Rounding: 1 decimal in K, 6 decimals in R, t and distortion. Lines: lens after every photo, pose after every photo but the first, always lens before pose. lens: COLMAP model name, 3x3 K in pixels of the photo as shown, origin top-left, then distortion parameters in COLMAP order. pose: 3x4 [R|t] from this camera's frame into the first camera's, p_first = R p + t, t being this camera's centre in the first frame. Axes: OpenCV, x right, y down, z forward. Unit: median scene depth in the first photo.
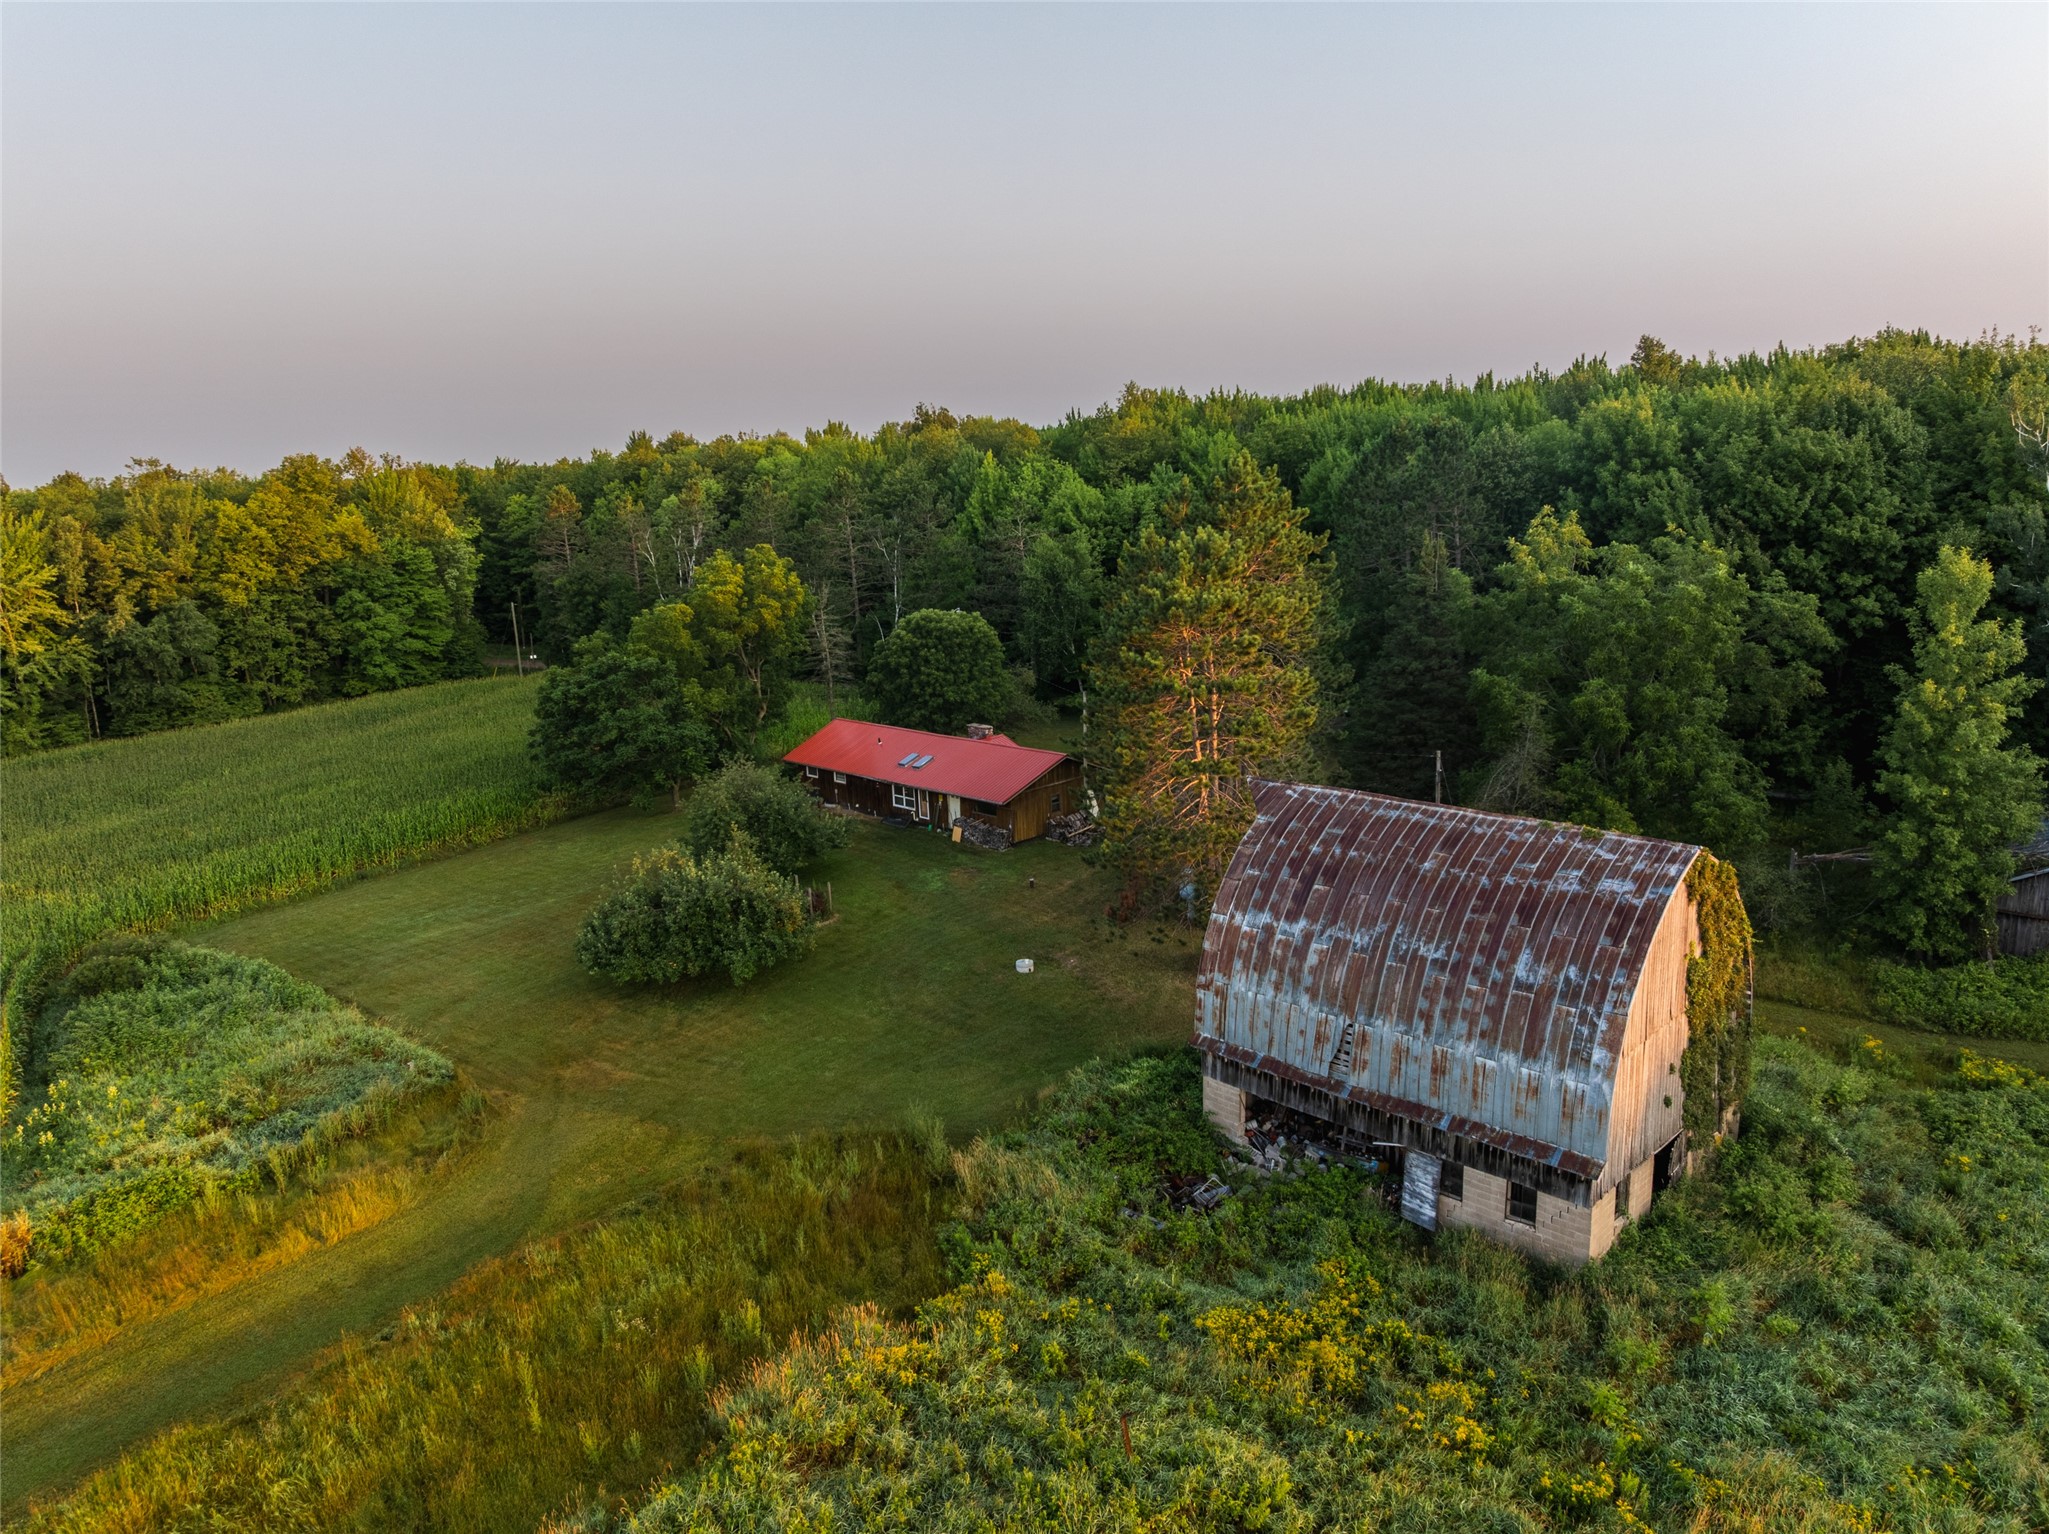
lens RADIAL K [[1442.6, 0, 1026.6], [0, 1442.6, 764.5], [0, 0, 1]] dist [-0.037462, -0.002320]
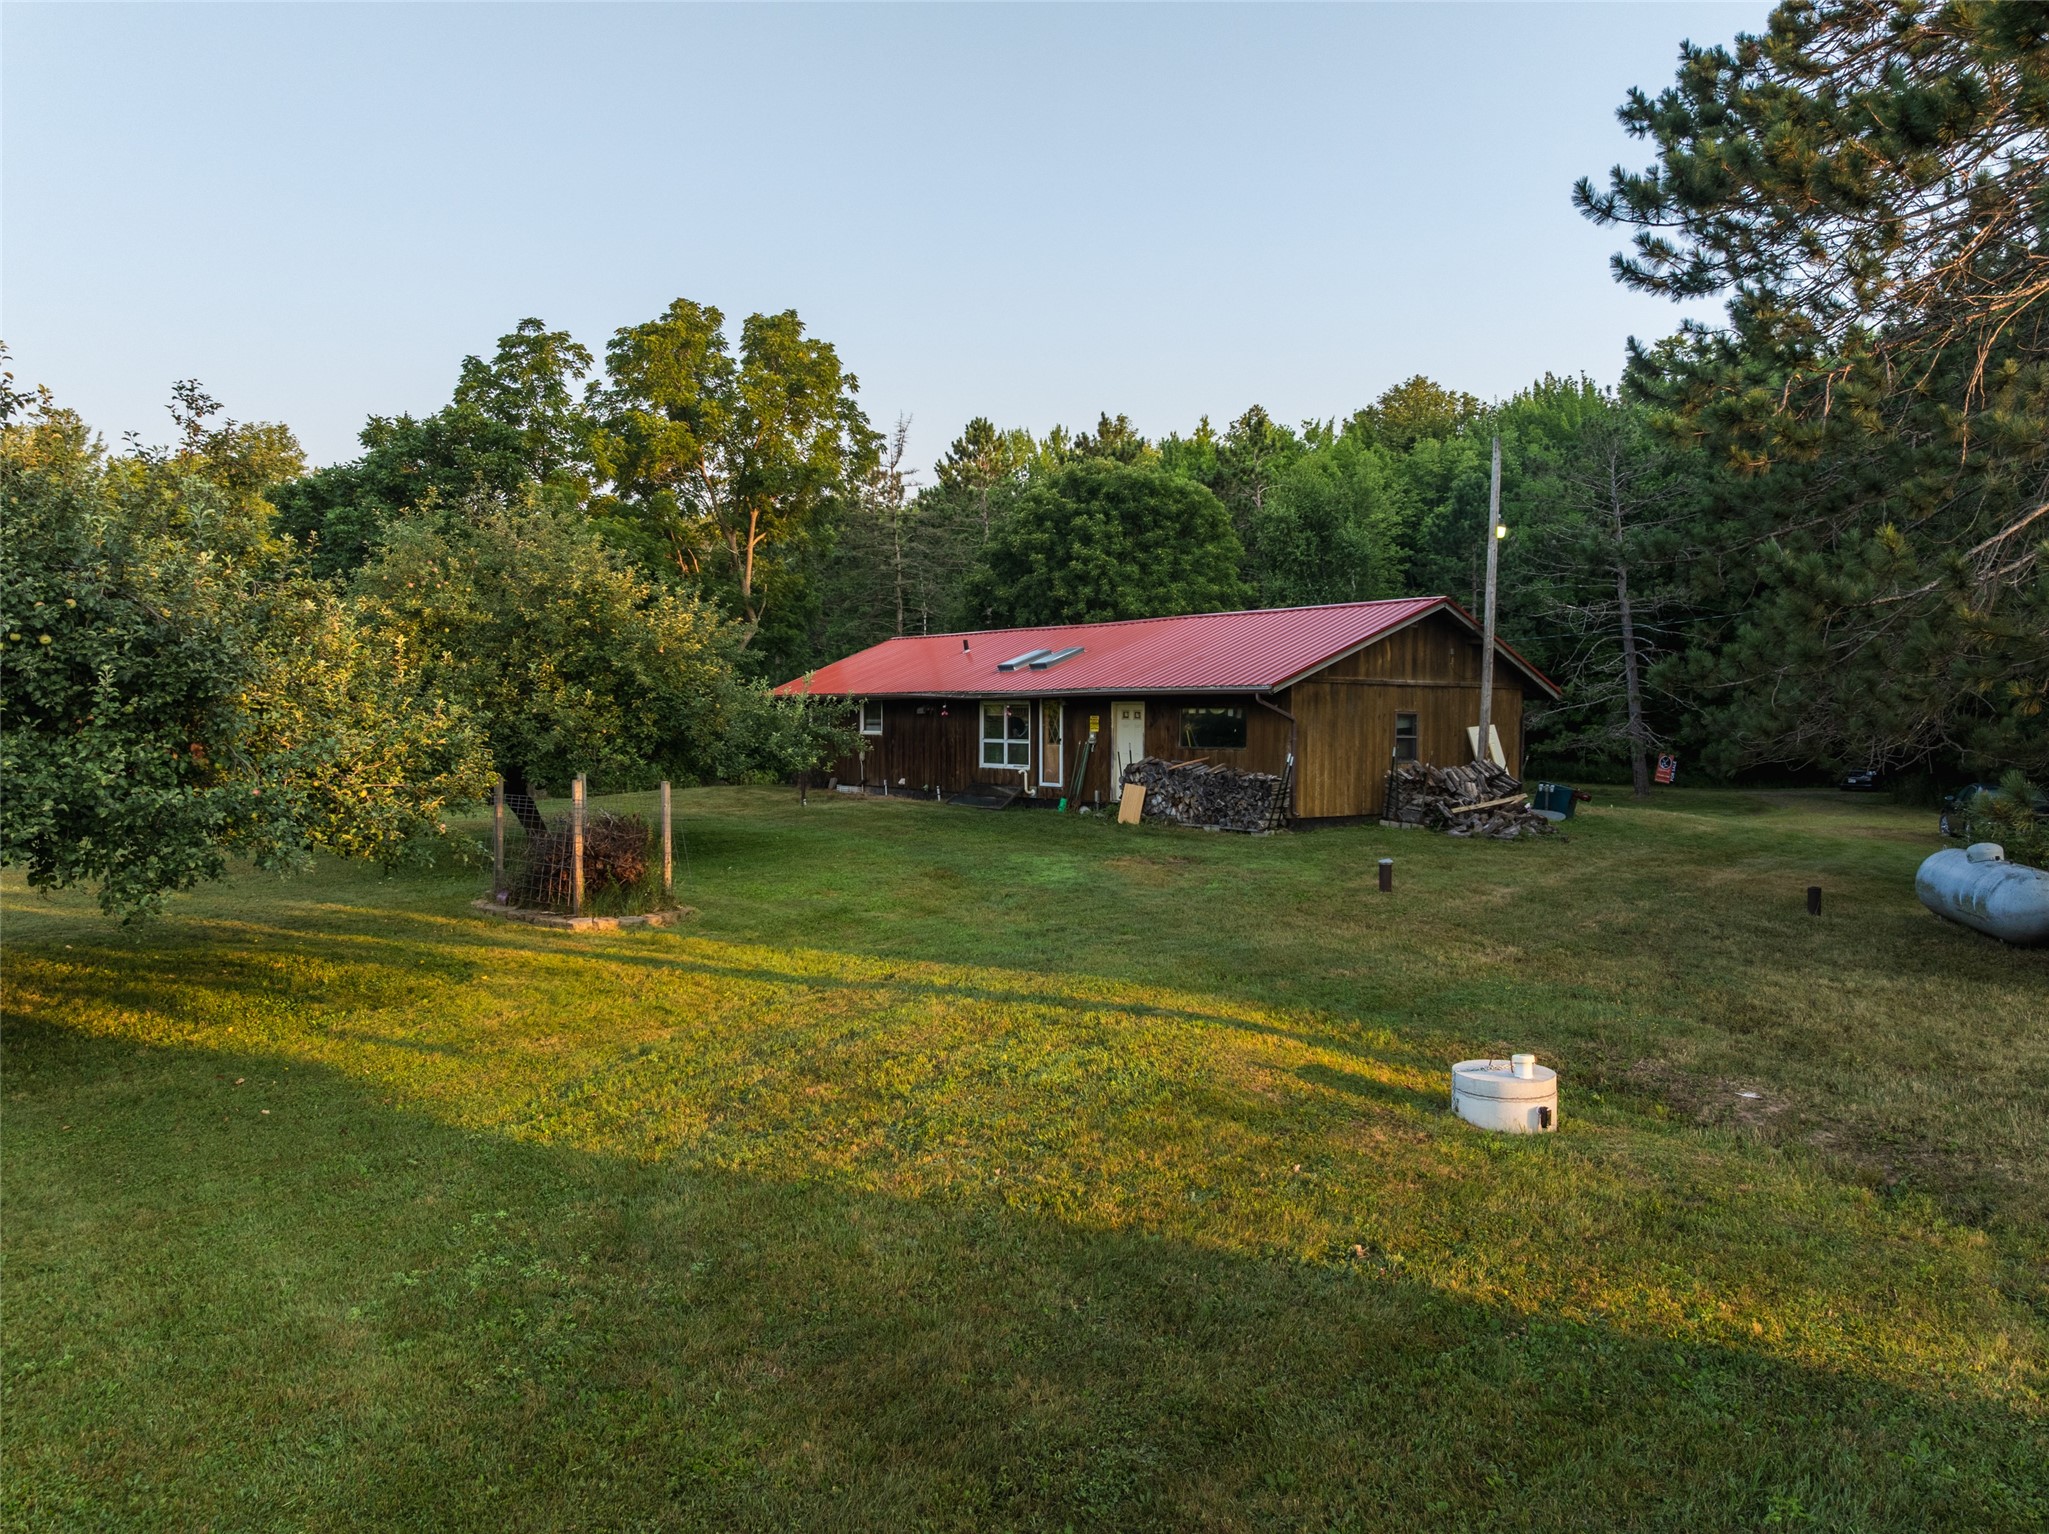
lens RADIAL K [[1442.6, 0, 1018.5], [0, 1442.6, 766.7], [0, 0, 1]] dist [-0.037462, -0.002320]
pose [[0.990350, 0.054269, -0.127525, -0.030043], [-0.075746, 0.982507, -0.170123, 0.103007], [0.116062, 0.178141, 0.977136, 0.627369]]
